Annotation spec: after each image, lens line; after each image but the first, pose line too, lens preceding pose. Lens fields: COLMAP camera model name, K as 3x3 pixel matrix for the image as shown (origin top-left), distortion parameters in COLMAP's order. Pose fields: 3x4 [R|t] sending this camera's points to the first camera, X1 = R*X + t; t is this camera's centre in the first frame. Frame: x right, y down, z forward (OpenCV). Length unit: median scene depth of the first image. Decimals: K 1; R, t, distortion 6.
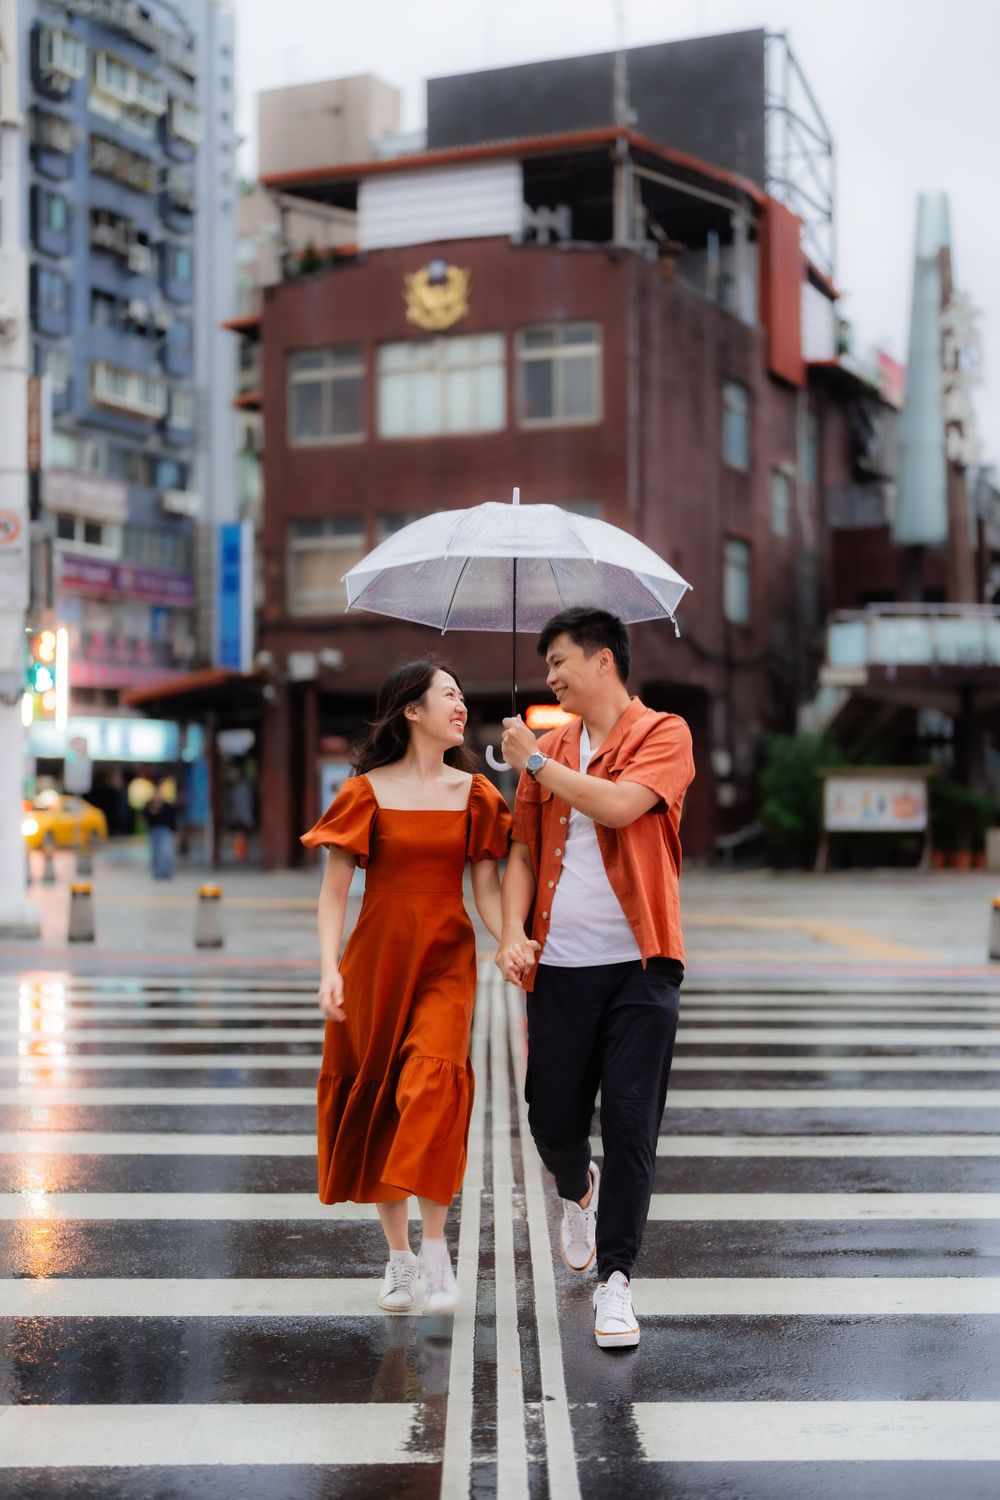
lens RADIAL K [[2436.6, 0, 500.0], [0, 2436.6, 750.0], [0, 0, 1]] dist [0.001363, 0.060072]
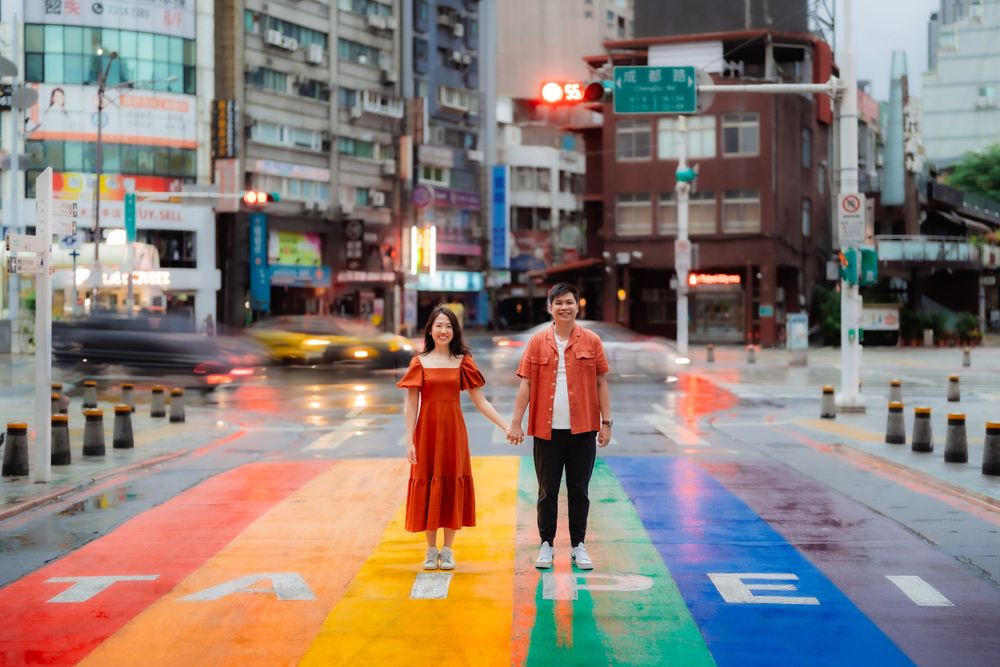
lens RADIAL K [[1687.7, 0, 500.0], [0, 1687.7, 333.5], [0, 0, 1]] dist [-0.006540, -0.002120]
pose [[0.999940, 0.001925, -0.010784, -0.166854], [-0.001521, 0.999303, 0.037307, -0.020838], [0.010849, -0.037289, 0.999246, -0.553093]]
